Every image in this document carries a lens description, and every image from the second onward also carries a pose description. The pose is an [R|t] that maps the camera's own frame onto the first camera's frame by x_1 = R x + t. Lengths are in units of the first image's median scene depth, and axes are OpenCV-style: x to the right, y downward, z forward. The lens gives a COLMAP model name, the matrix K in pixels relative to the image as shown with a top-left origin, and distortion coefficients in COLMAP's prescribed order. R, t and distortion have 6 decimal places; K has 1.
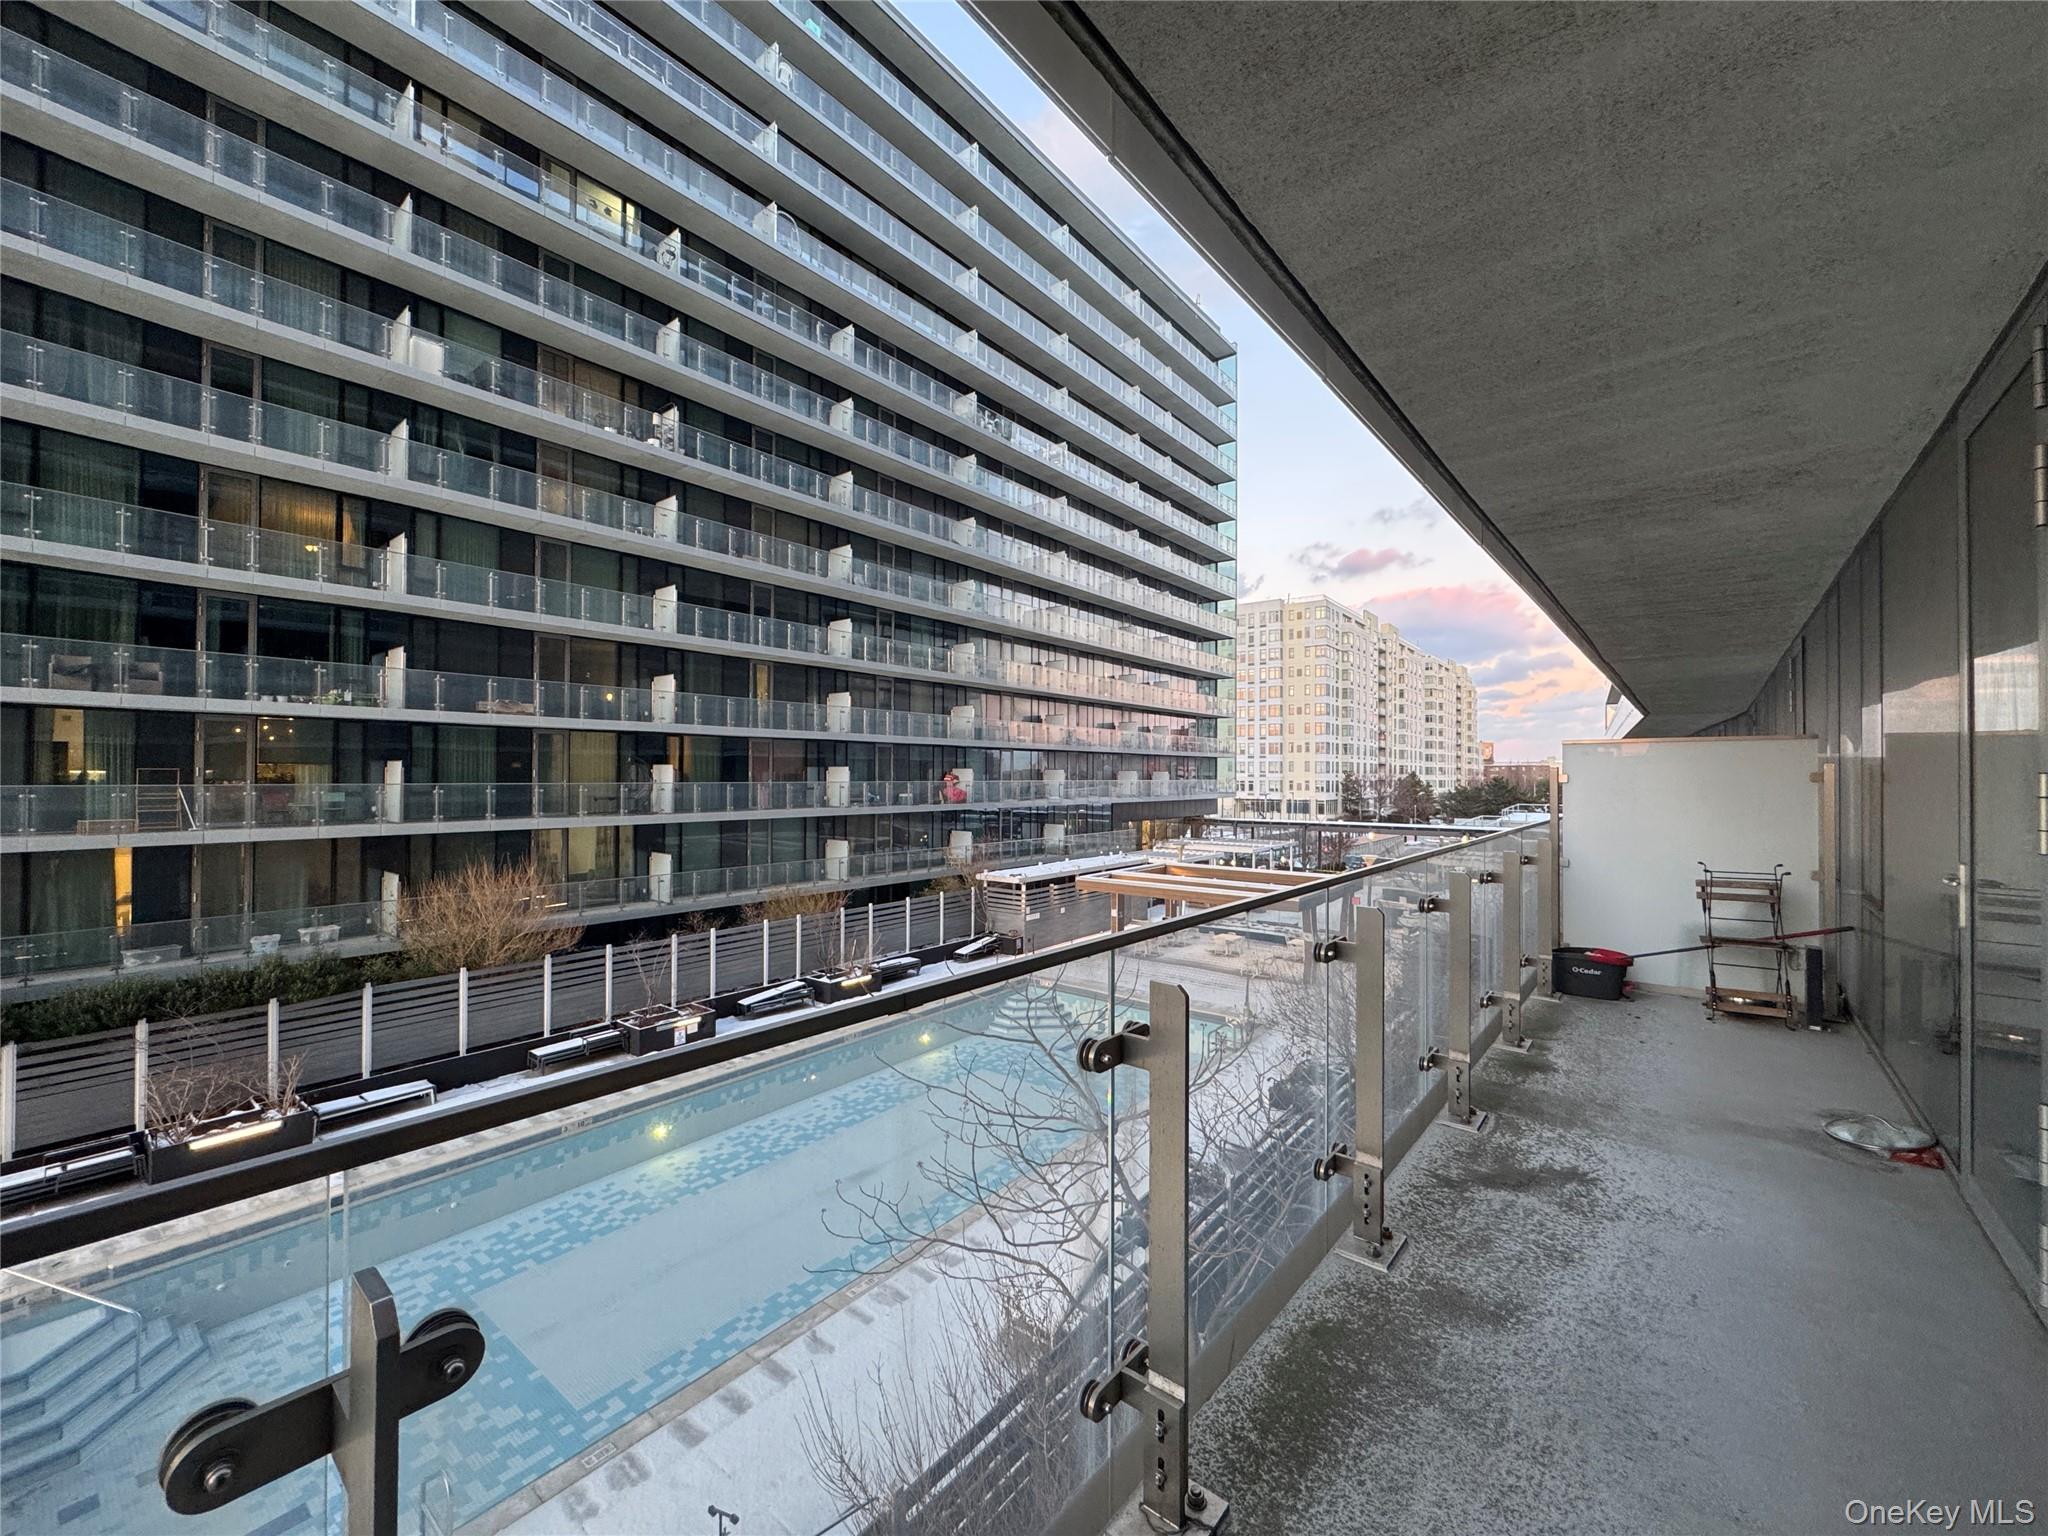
lens RADIAL K [[811.0, 0, 1027.9], [0, 811.0, 768.1], [0, 0, 1]] dist [0.000033, -0.002235]
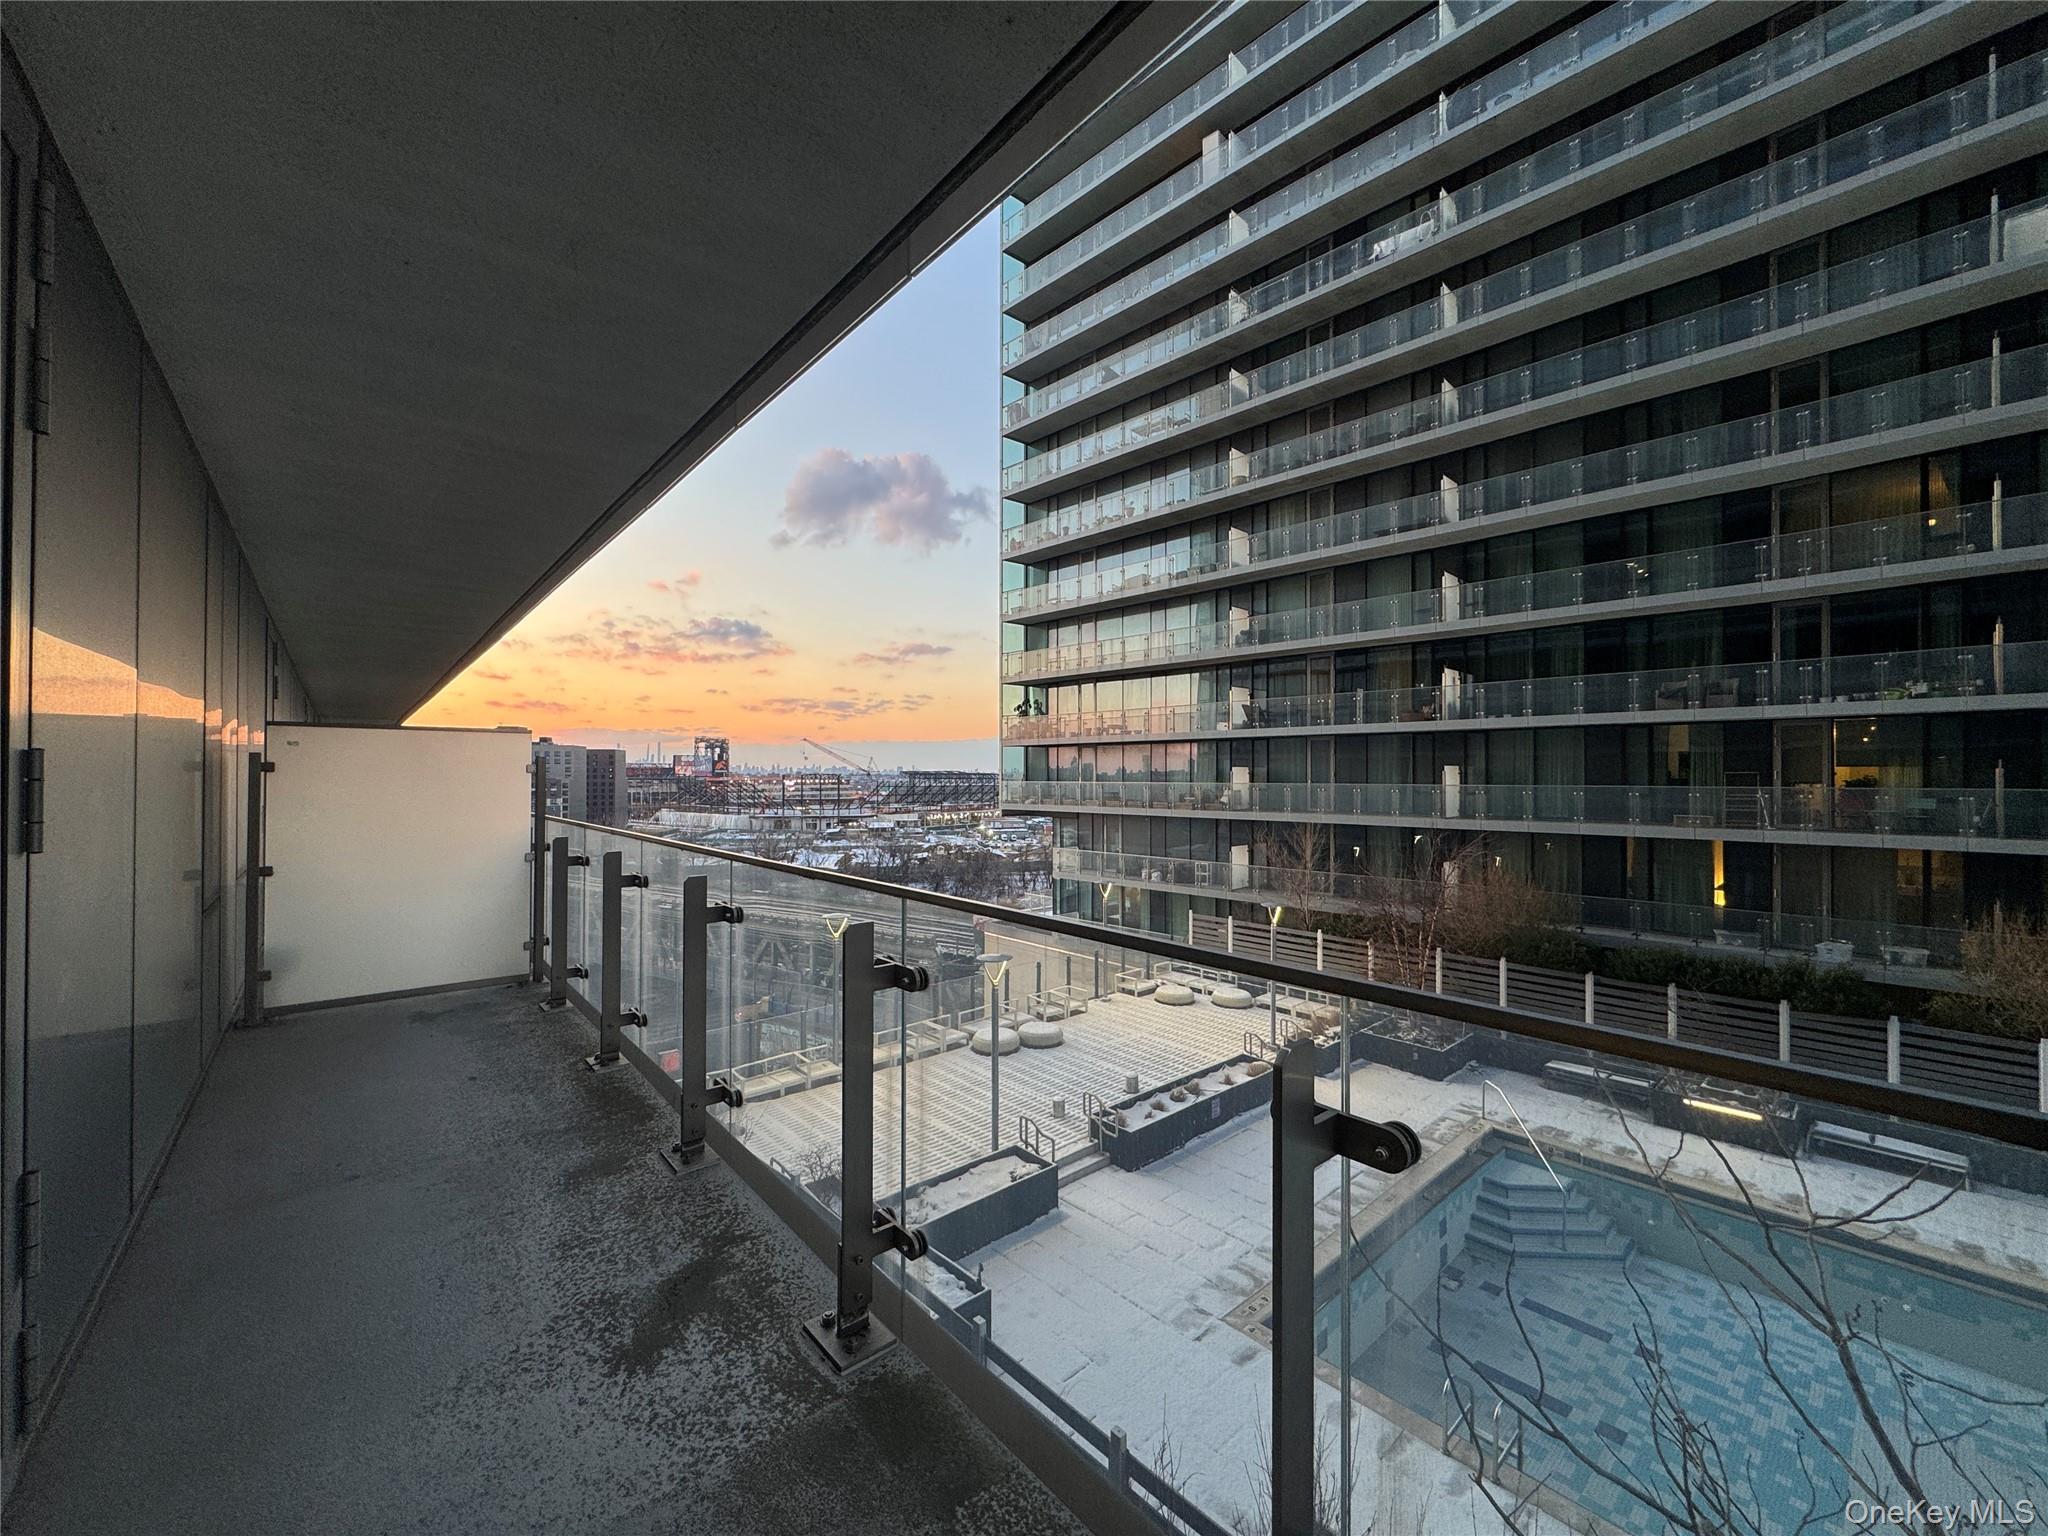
lens RADIAL K [[811.0, 0, 1027.9], [0, 811.0, 768.1], [0, 0, 1]] dist [0.000033, -0.002235]
pose [[-0.172067, -0.009771, -0.985037, 0.199239], [0.003745, 0.999937, -0.010573, 0.003599], [0.985078, -0.005508, -0.172019, 0.222436]]
